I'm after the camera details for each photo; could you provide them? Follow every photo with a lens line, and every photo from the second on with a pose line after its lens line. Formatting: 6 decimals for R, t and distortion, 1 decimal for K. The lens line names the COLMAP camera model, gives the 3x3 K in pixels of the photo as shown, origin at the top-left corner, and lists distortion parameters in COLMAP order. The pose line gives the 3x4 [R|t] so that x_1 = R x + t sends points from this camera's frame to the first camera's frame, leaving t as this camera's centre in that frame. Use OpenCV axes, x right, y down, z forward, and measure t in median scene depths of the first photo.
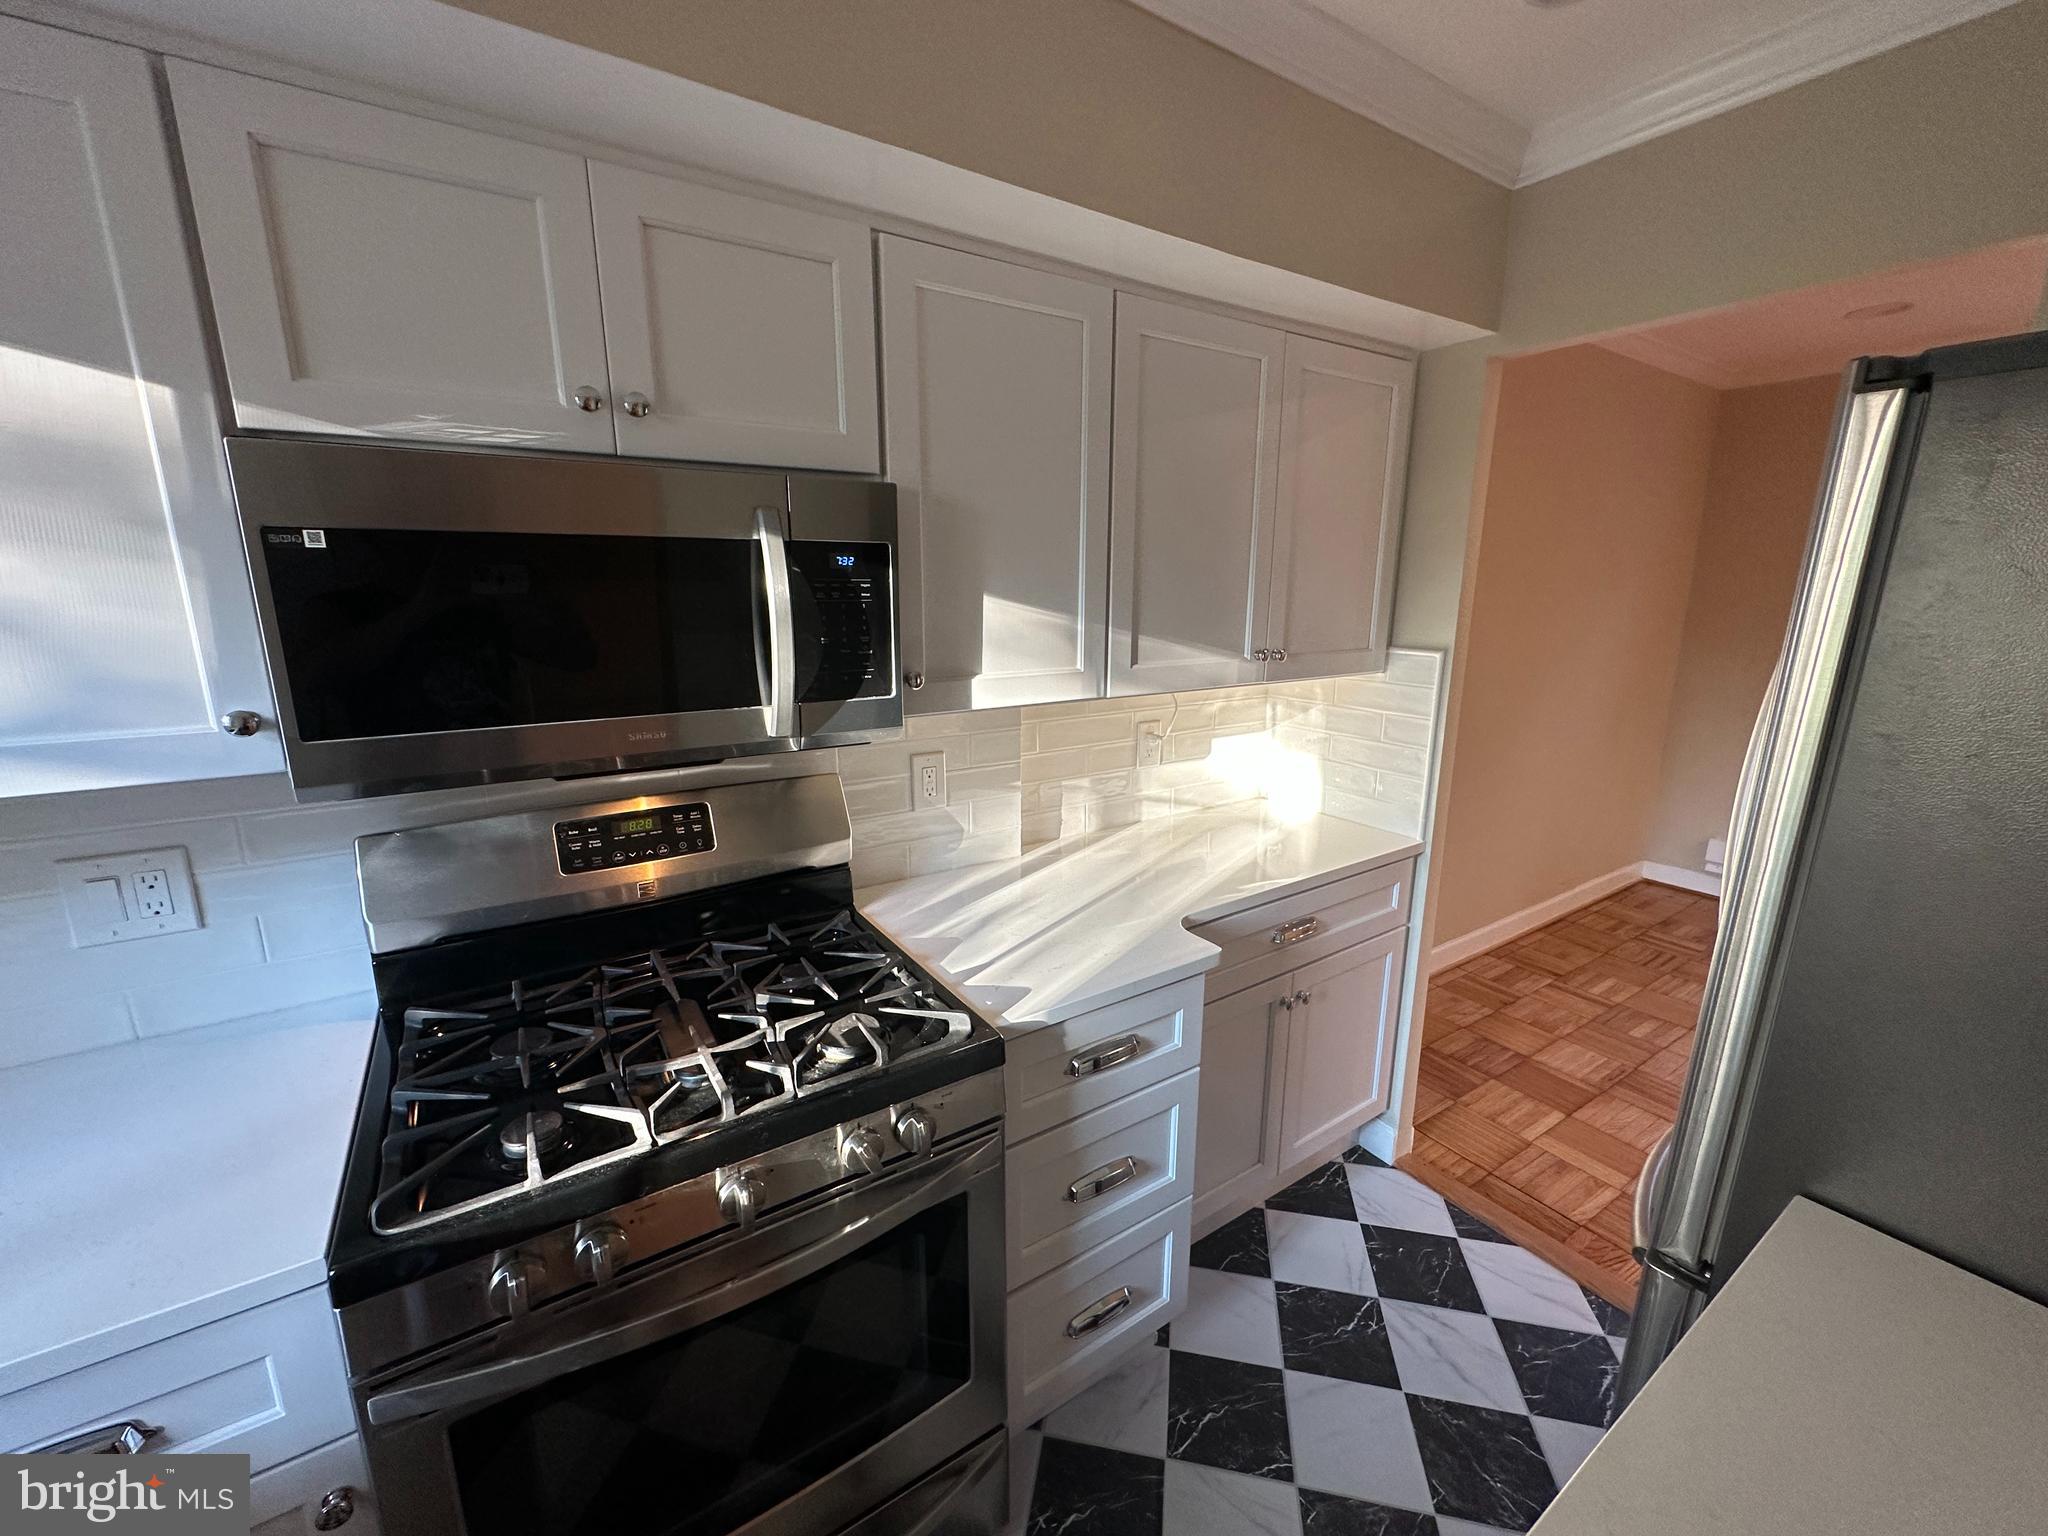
lens RADIAL K [[819.3, 0, 1024.0], [0, 819.3, 768.0], [0, 0, 1]] dist [0.001658, -0.000244]
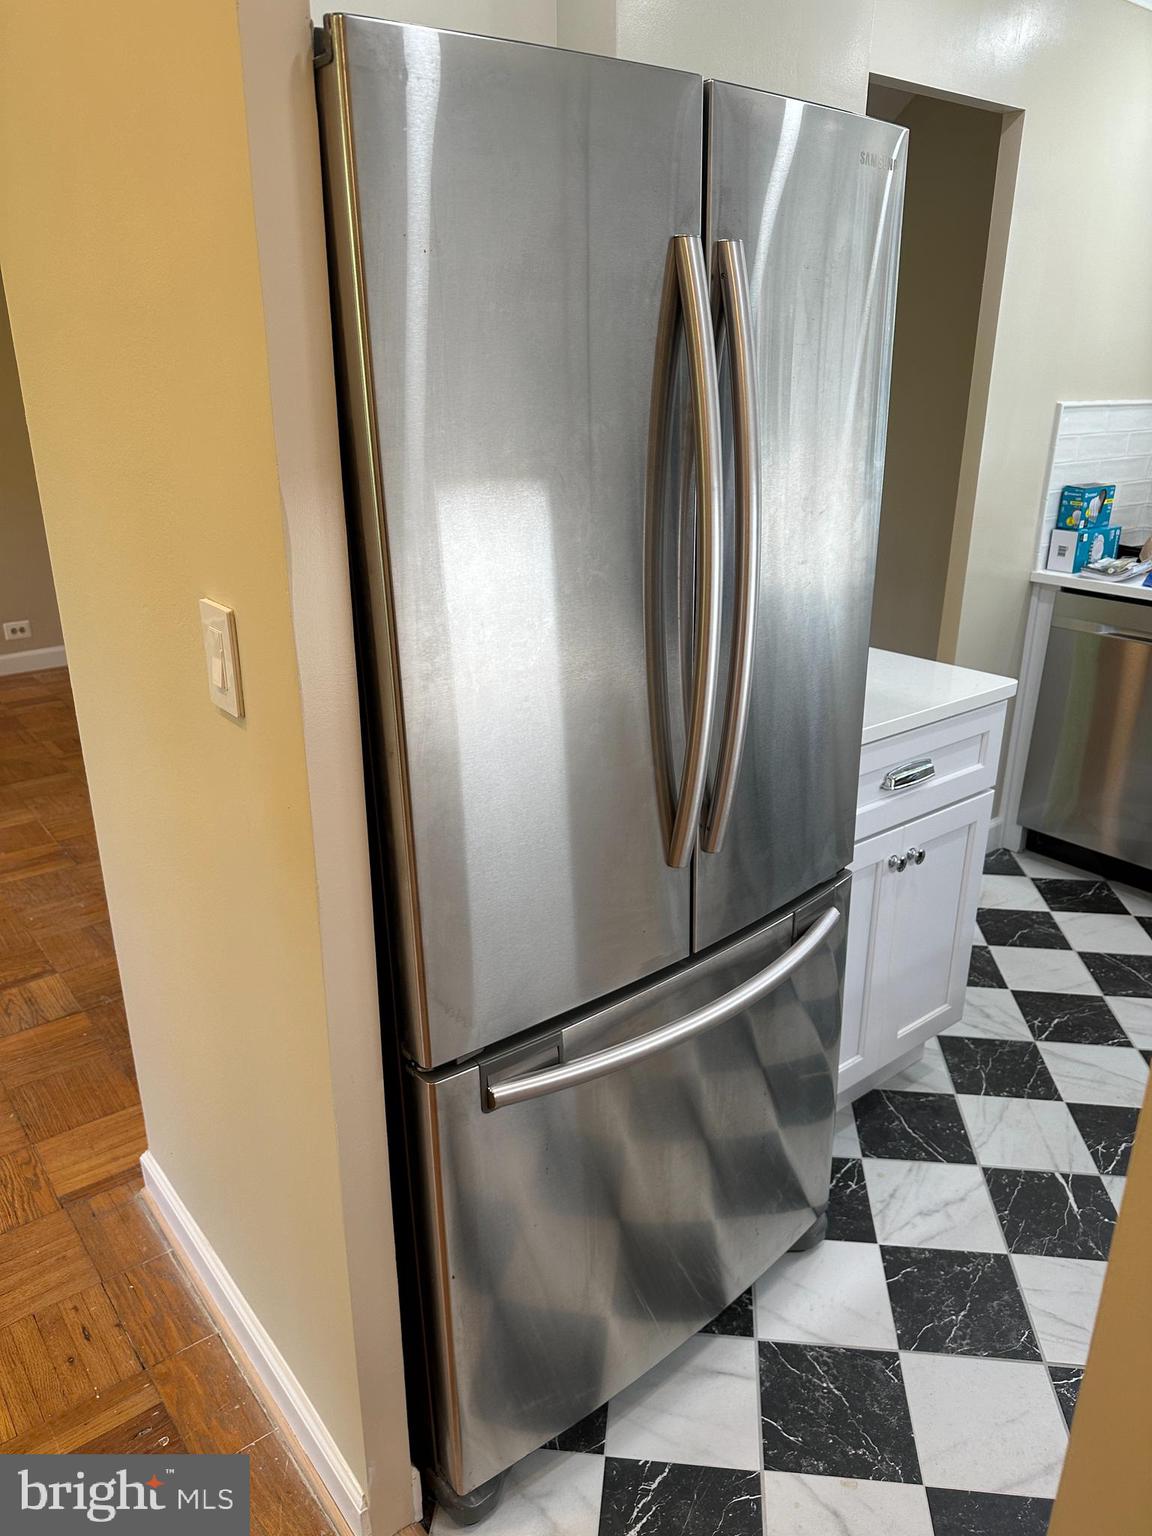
lens RADIAL K [[1091.8, 0, 576.0], [0, 1091.8, 768.0], [0, 0, 1]] dist [0.071867, -0.084963]
pose [[-0.995706, 0.036882, -0.084913, 0.929255], [-0.013734, 0.848220, 0.529466, -0.320950], [0.091552, 0.528358, -0.844071, 1.643471]]
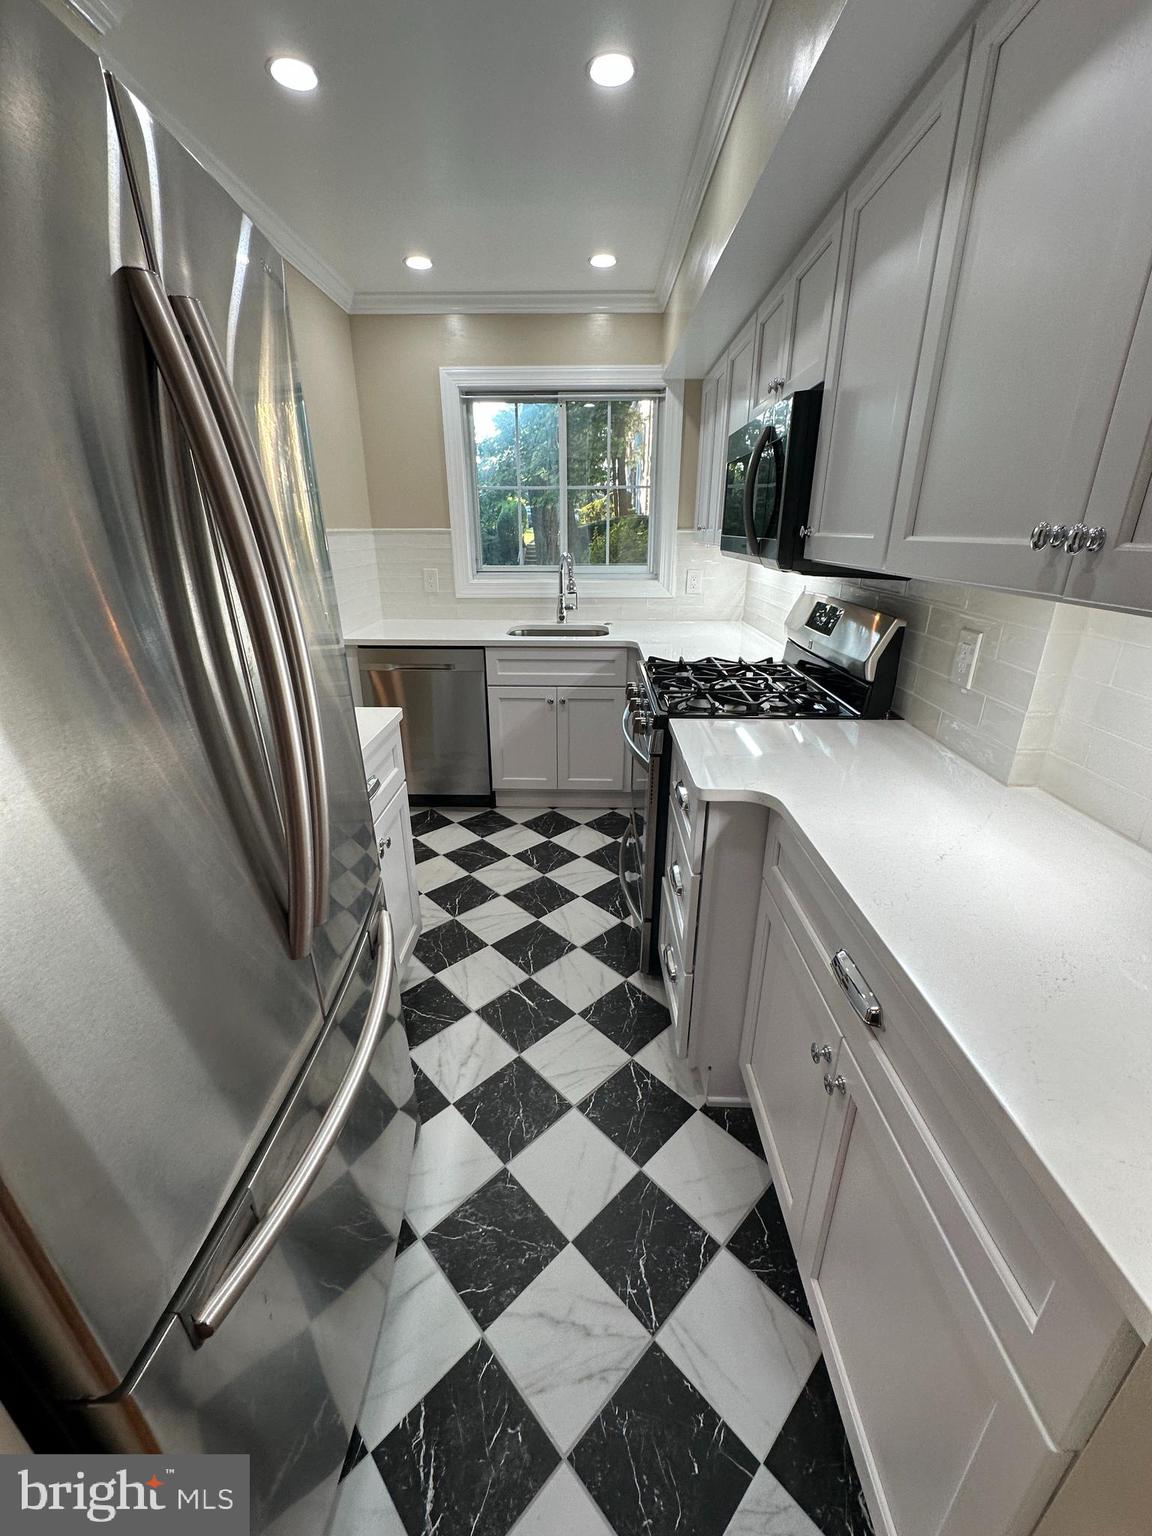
lens RADIAL K [[614.5, 0, 580.0], [0, 614.5, 766.1], [0, 0, 1]] dist [0.001658, -0.000244]
pose [[-0.566327, 0.311079, -0.763219, 0.987569], [-0.165064, 0.864462, 0.474825, -0.188025], [0.807482, 0.394886, -0.438221, 1.258041]]
